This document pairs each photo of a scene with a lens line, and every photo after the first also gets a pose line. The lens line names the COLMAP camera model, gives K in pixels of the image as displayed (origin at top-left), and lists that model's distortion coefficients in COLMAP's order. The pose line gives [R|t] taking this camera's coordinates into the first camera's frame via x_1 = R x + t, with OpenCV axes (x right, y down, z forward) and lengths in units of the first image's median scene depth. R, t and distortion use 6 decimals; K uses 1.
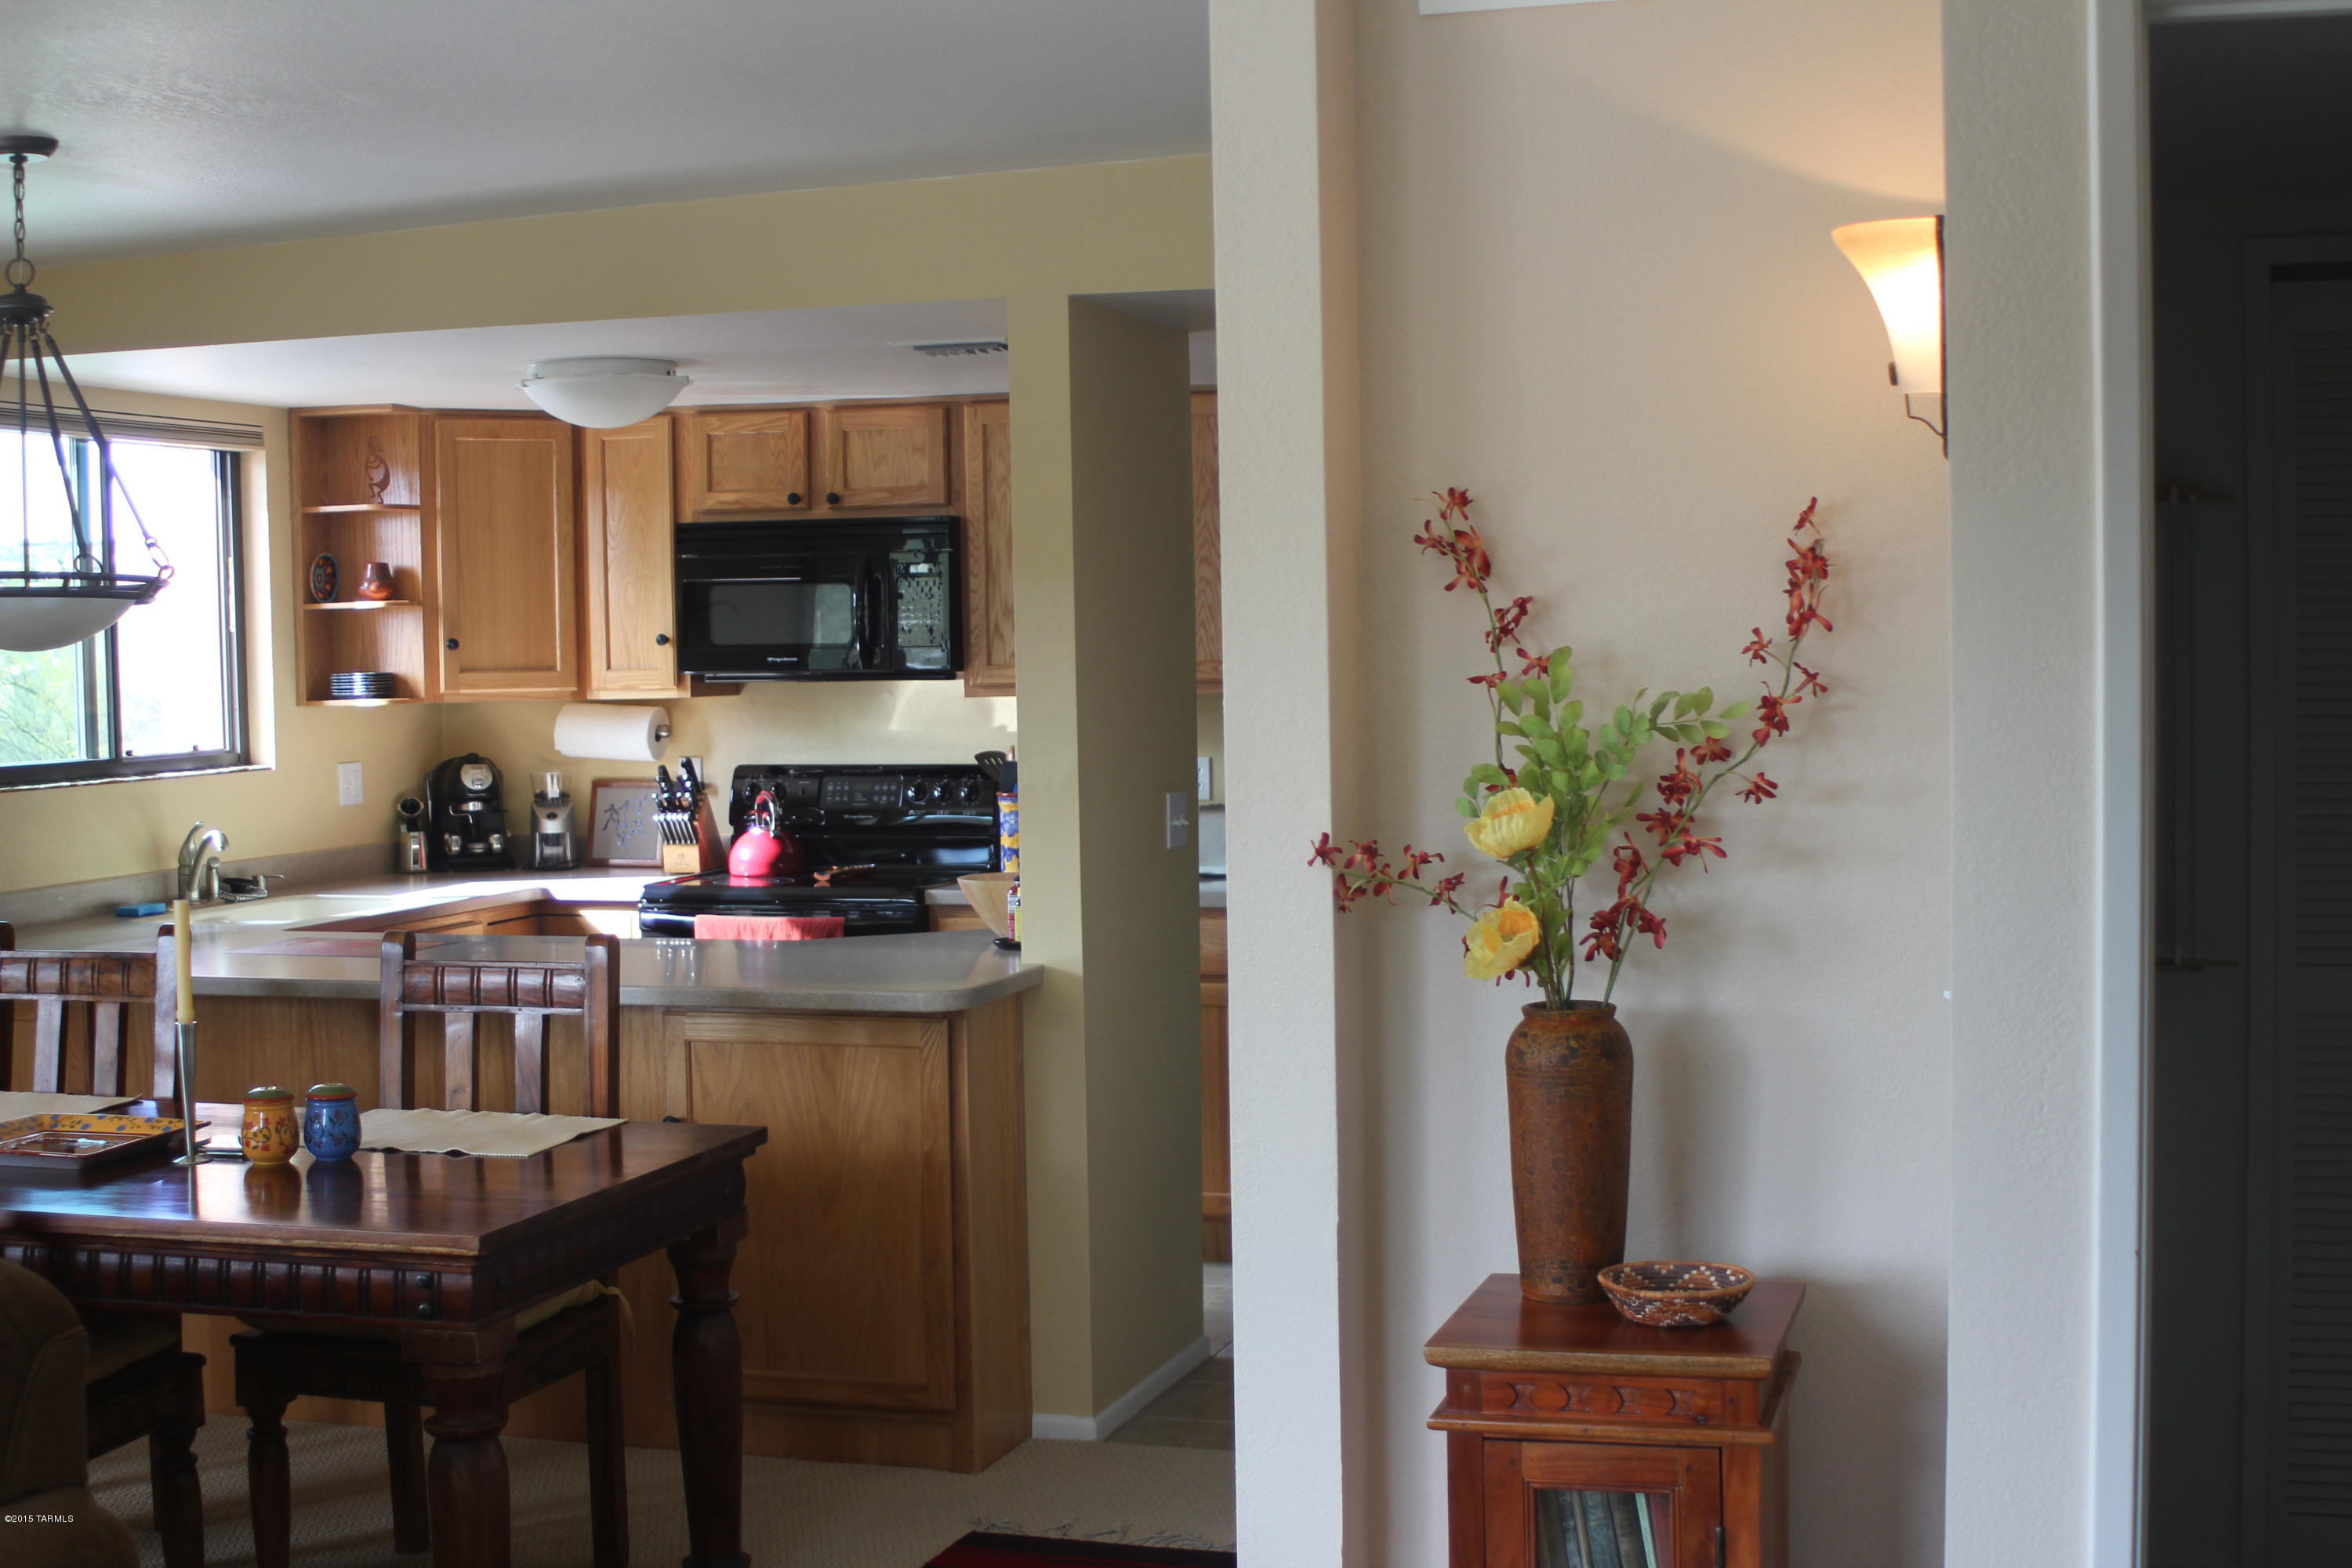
lens RADIAL K [[3041.5, 0, 1176.0], [0, 3041.5, 784.0], [0, 0, 1]] dist [-0.165362, 0.119751]
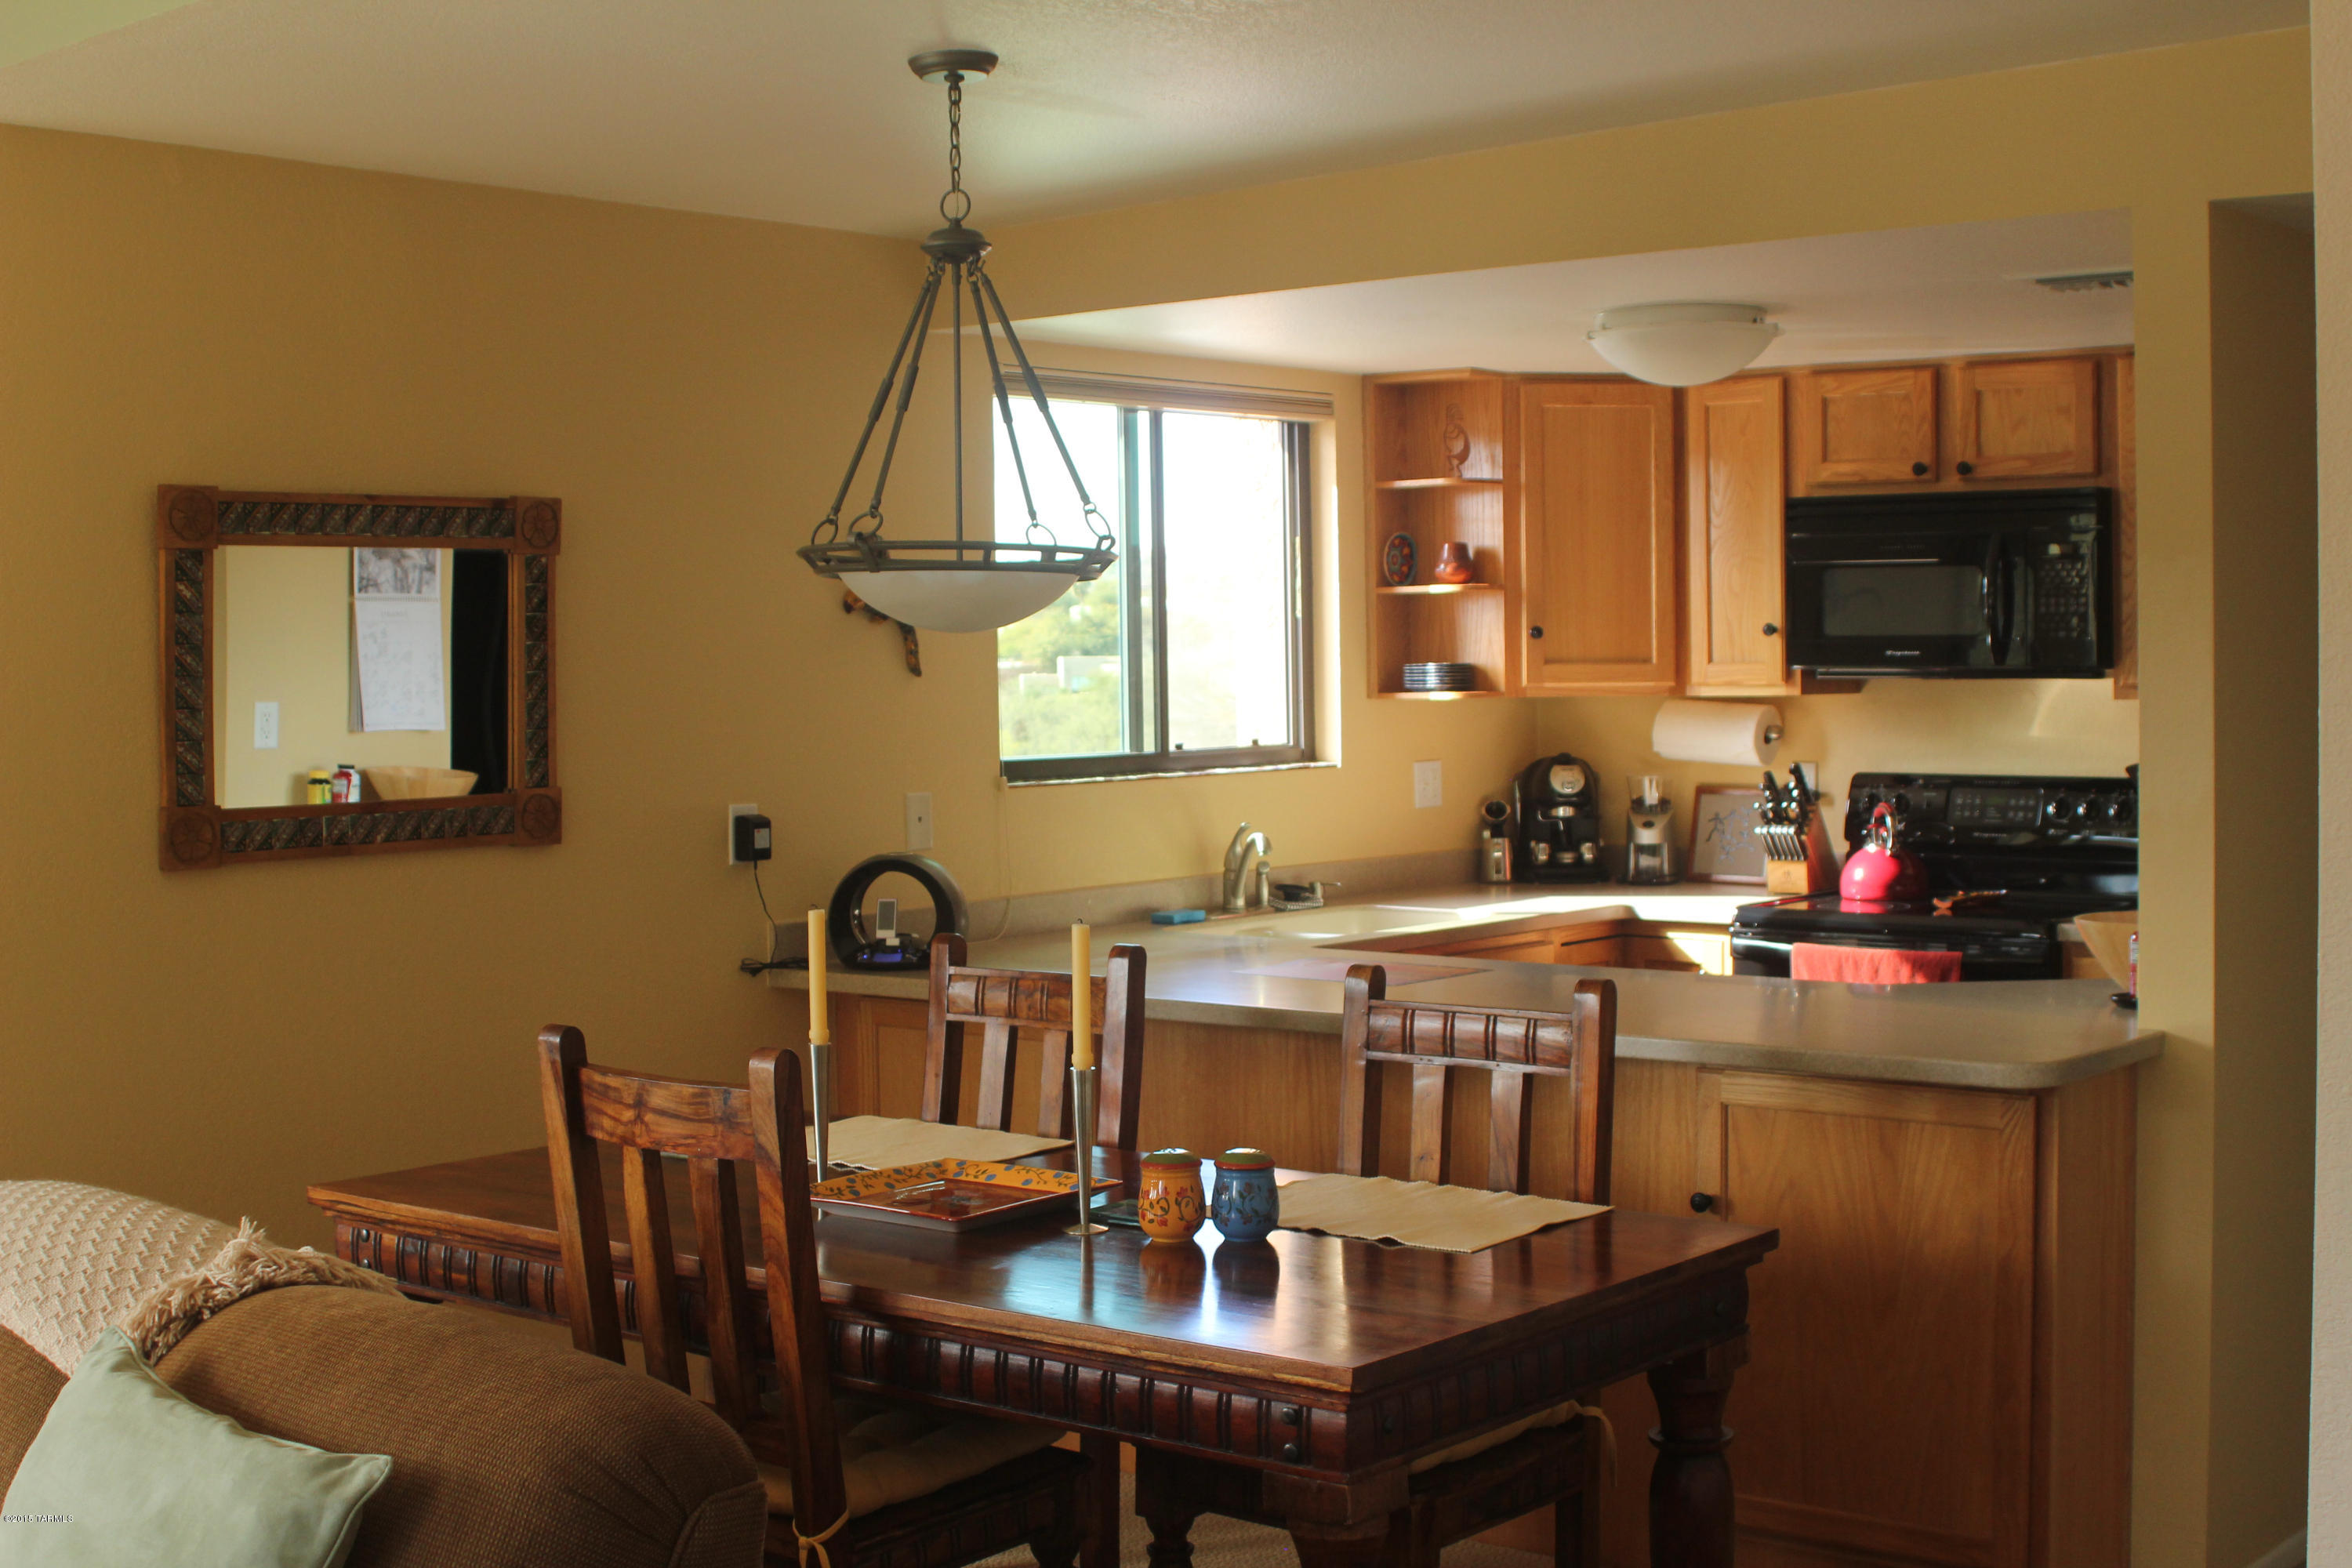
lens RADIAL K [[3041.5, 0, 1176.0], [0, 3041.5, 784.0], [0, 0, 1]] dist [-0.165362, 0.119751]
pose [[0.920723, 0.021925, -0.389600, 0.016529], [-0.021453, 0.999754, 0.005563, -0.003771], [0.389626, 0.003236, 0.920967, 0.121242]]
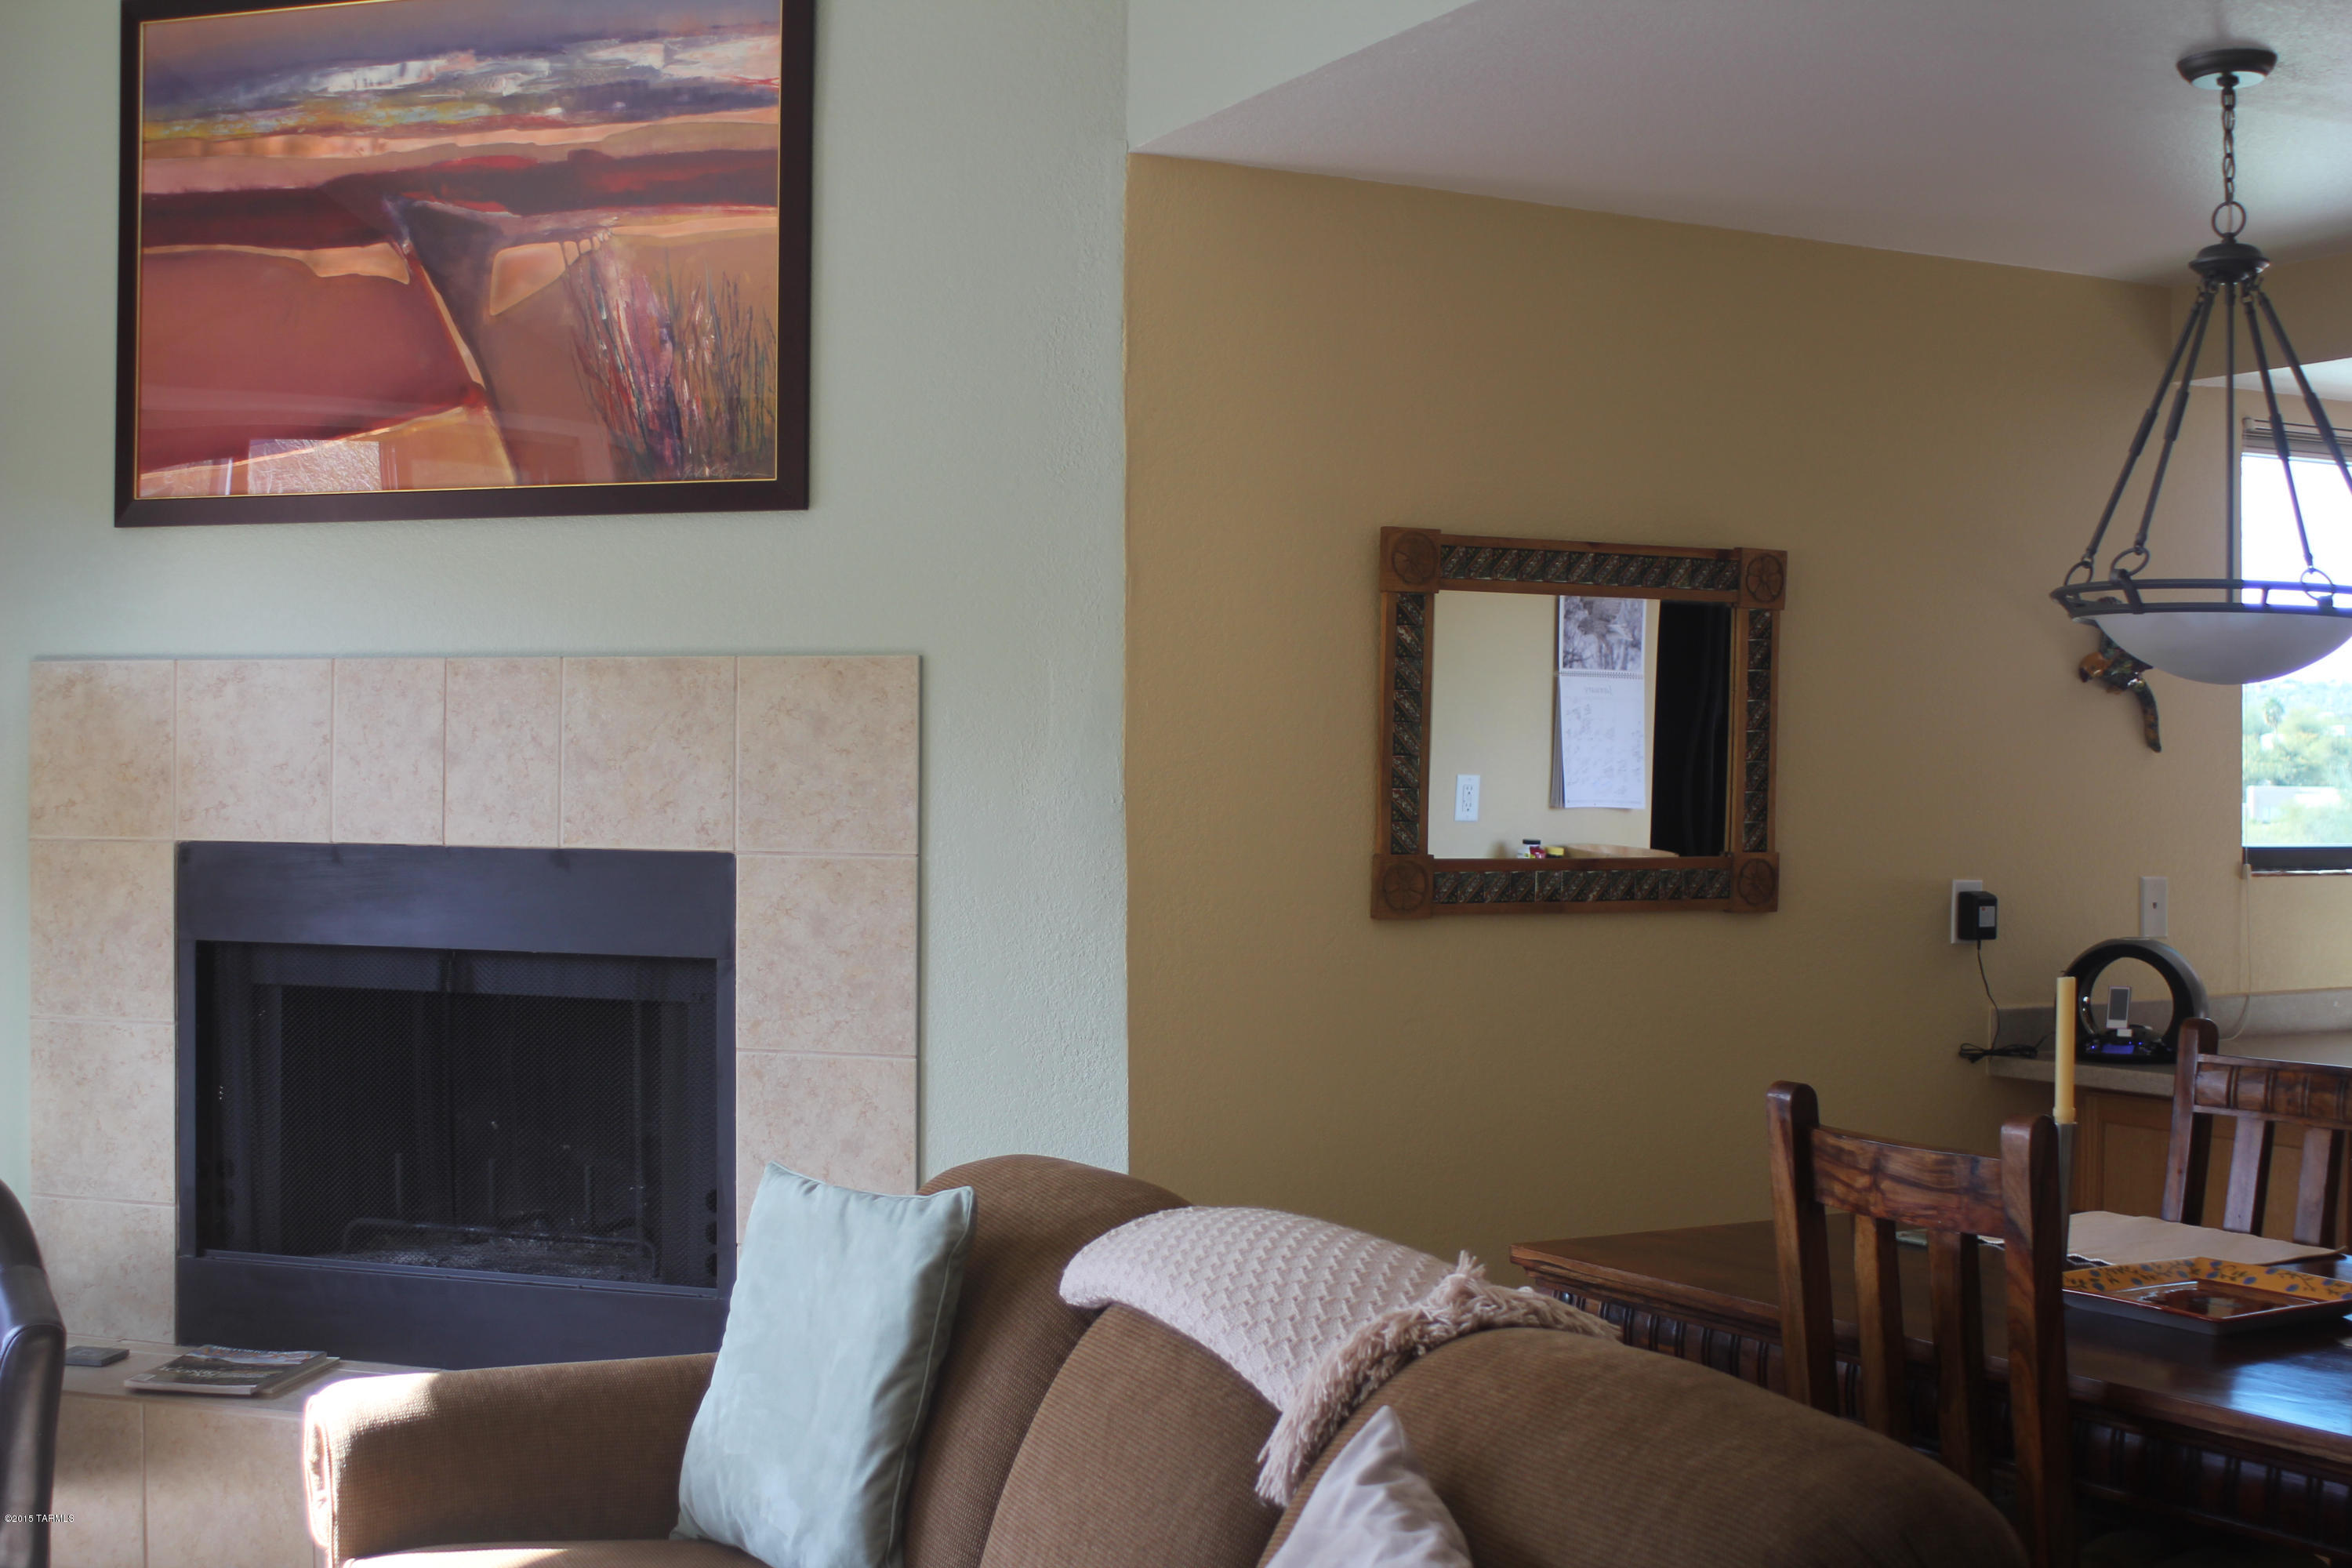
lens RADIAL K [[3041.5, 0, 1176.0], [0, 3041.5, 784.0], [0, 0, 1]] dist [-0.165362, 0.119751]
pose [[0.707270, 0.024959, -0.706503, -0.008881], [-0.054074, 0.998359, -0.018863, 0.008470], [0.704873, 0.051544, 0.707459, 0.141407]]
